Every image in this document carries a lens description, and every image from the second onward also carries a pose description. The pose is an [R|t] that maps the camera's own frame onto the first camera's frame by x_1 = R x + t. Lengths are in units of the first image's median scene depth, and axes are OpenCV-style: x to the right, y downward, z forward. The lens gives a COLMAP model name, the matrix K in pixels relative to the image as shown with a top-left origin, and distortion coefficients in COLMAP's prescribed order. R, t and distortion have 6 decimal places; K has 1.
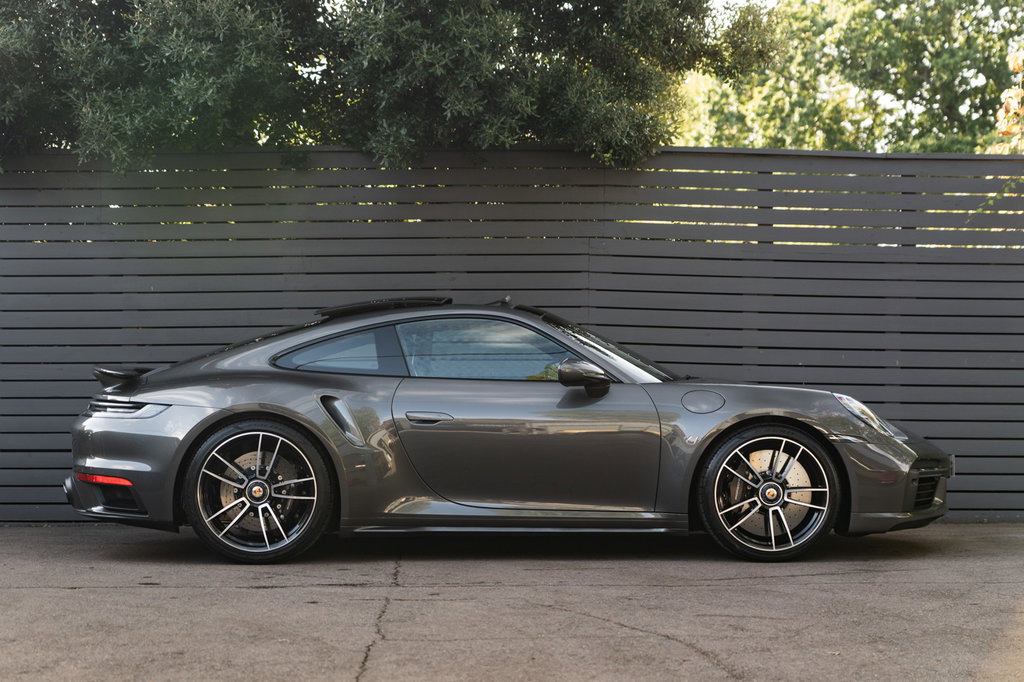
lens RADIAL K [[1866.0, 0, 512.0], [0, 1866.0, 341.0], [0, 0, 1]] dist [-0.176936, 0.018435]
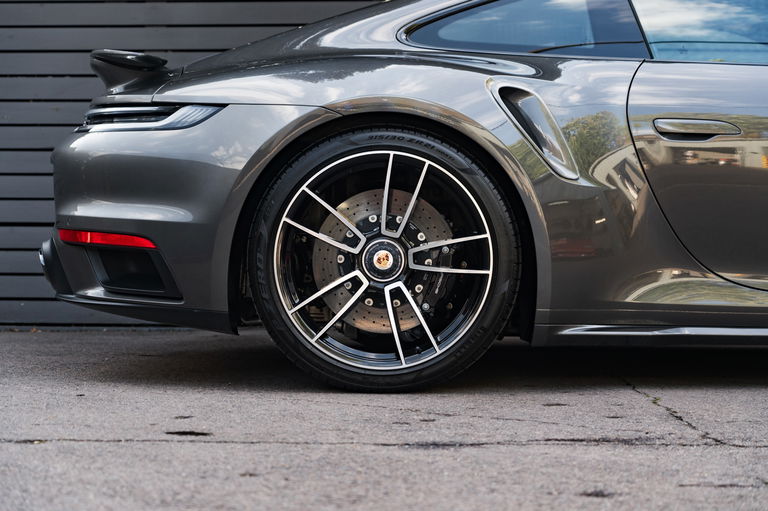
lens RADIAL K [[1550.0, 0, 384.0], [0, 1550.0, 255.5], [0, 0, 1]] dist [-0.193414, 0.185427]
pose [[0.998312, 0.011129, -0.056997, -0.110602], [-0.009051, 0.999289, 0.036593, 0.063007], [0.057364, -0.036016, 0.997703, 0.543090]]
